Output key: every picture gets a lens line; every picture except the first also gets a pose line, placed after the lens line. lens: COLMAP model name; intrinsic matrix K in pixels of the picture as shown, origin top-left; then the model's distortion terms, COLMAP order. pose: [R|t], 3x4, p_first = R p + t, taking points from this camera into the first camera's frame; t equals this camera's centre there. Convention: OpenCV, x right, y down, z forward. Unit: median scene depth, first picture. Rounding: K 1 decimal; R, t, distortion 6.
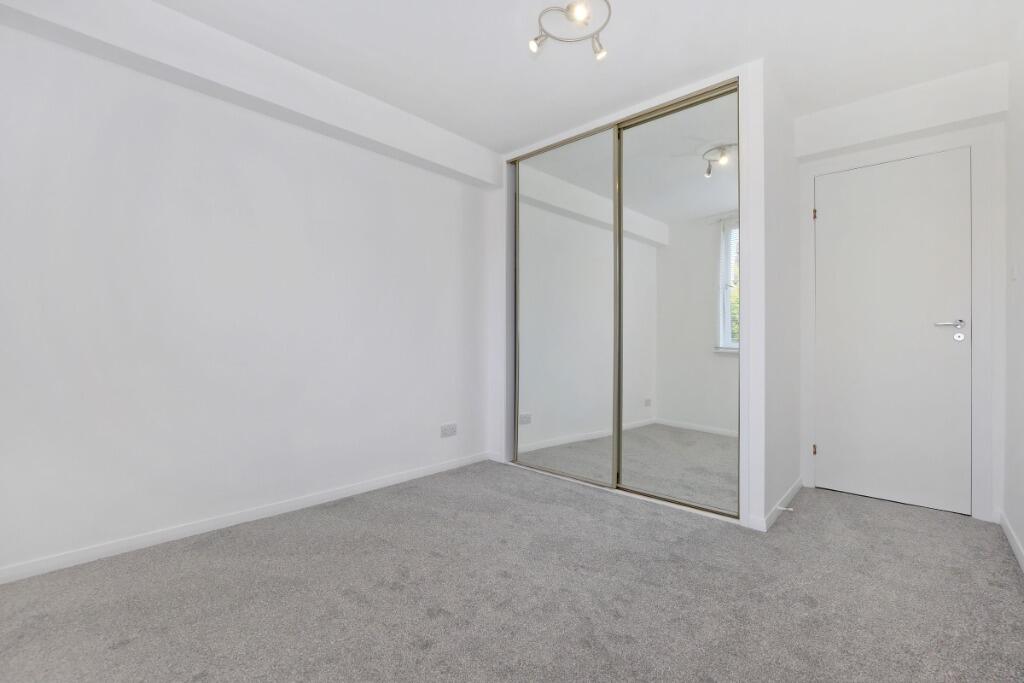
lens RADIAL K [[457.7, 0, 513.0], [0, 457.7, 338.5], [0, 0, 1]] dist [-0.002308, -0.000329]
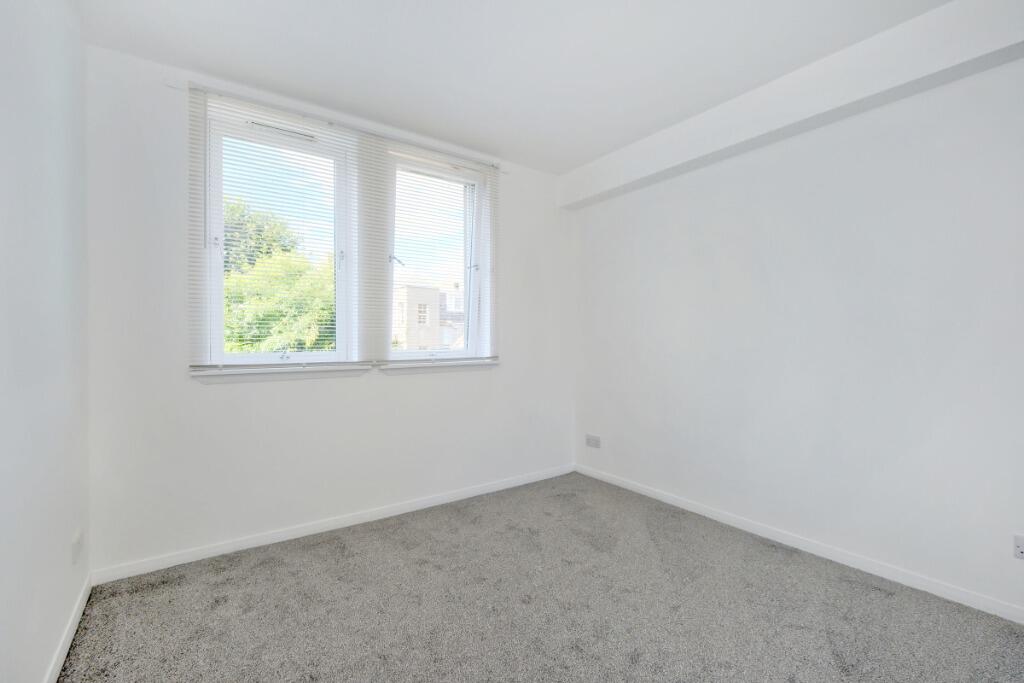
lens RADIAL K [[457.7, 0, 513.0], [0, 457.7, 338.5], [0, 0, 1]] dist [-0.002308, -0.000329]
pose [[-0.221283, -0.010767, -0.975150, 0.614551], [0.006157, 0.999904, -0.012438, -0.042065], [0.975190, -0.008757, -0.221195, 0.694473]]
